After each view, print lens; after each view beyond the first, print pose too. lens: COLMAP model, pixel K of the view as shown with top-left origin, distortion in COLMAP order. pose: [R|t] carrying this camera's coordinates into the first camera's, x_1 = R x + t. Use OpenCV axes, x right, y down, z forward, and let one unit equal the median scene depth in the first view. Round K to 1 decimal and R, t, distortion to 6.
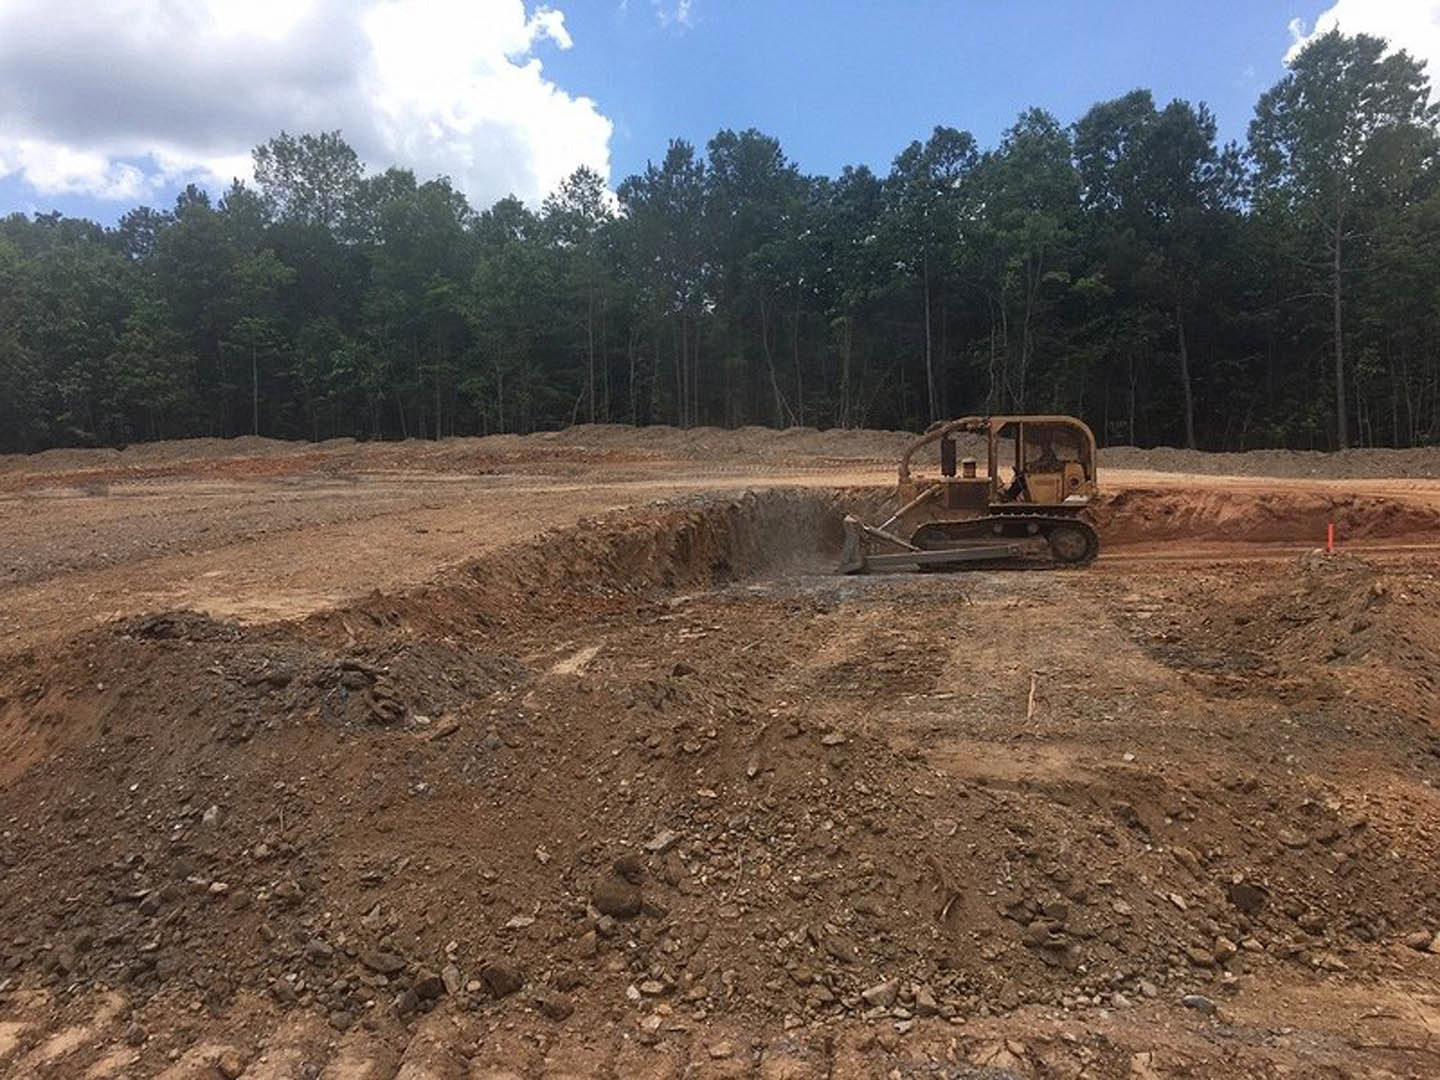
lens RADIAL K [[1236.8, 0, 710.6], [0, 1236.8, 554.9], [0, 0, 1]] dist [0.106813, -0.111255]
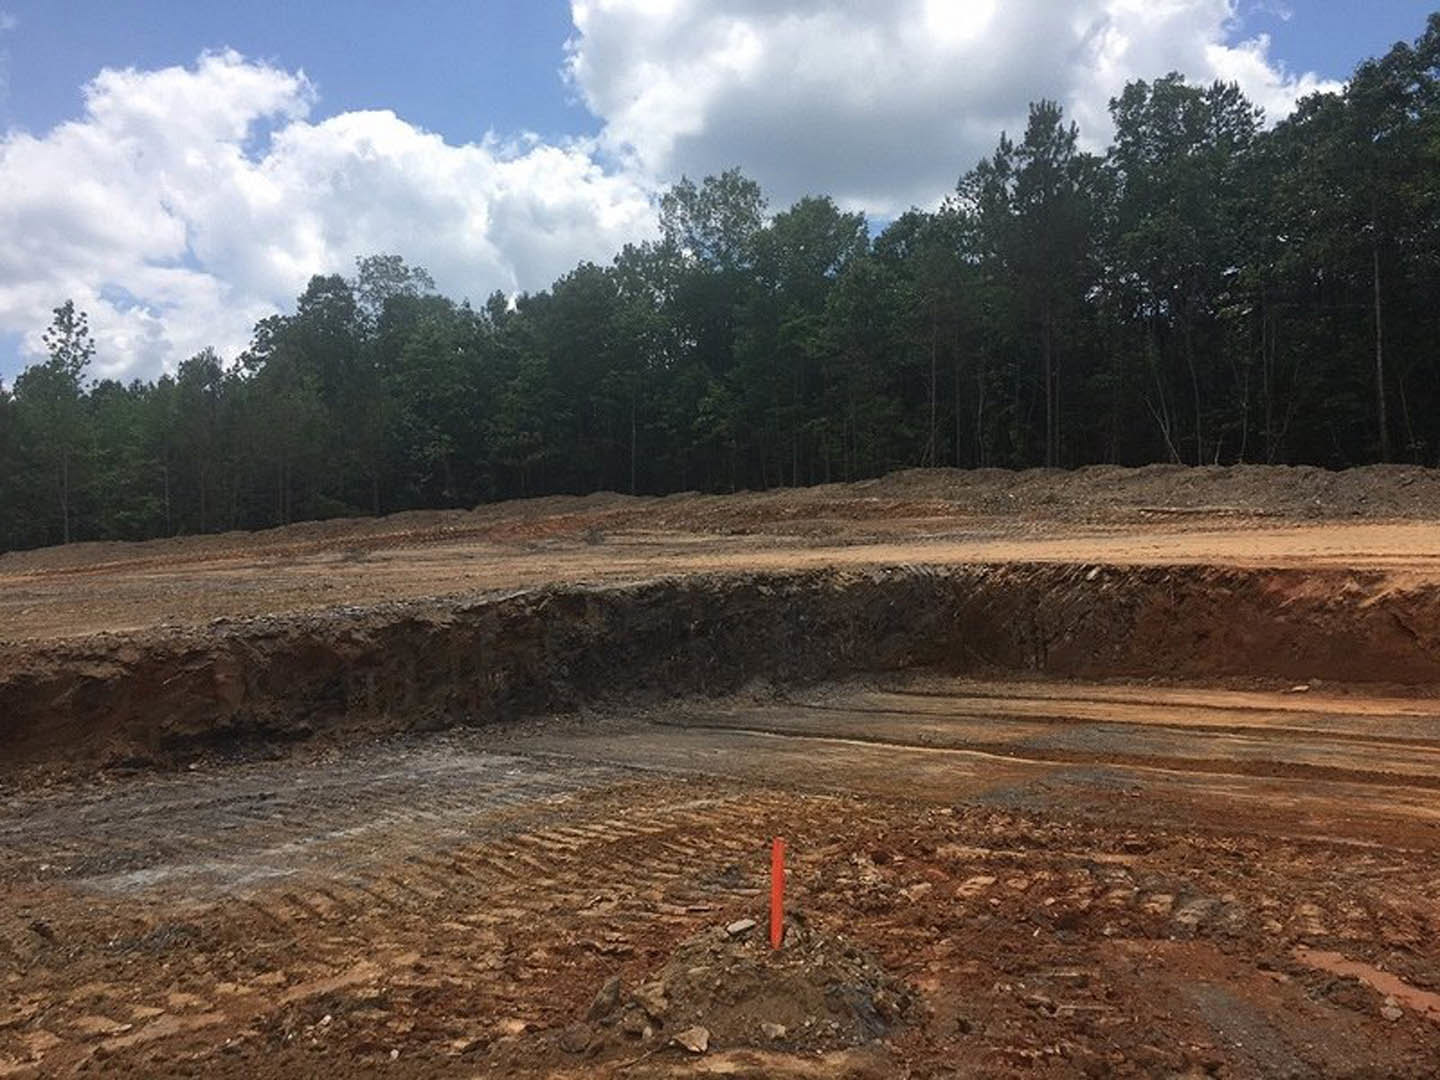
lens RADIAL K [[1229.8, 0, 742.0], [0, 1229.8, 542.2], [0, 0, 1]] dist [0.061209, -0.120893]
pose [[0.871827, -0.004667, -0.489791, 0.195582], [-0.018390, 0.998938, -0.042252, -0.024367], [0.489468, 0.045844, 0.870815, 0.264395]]
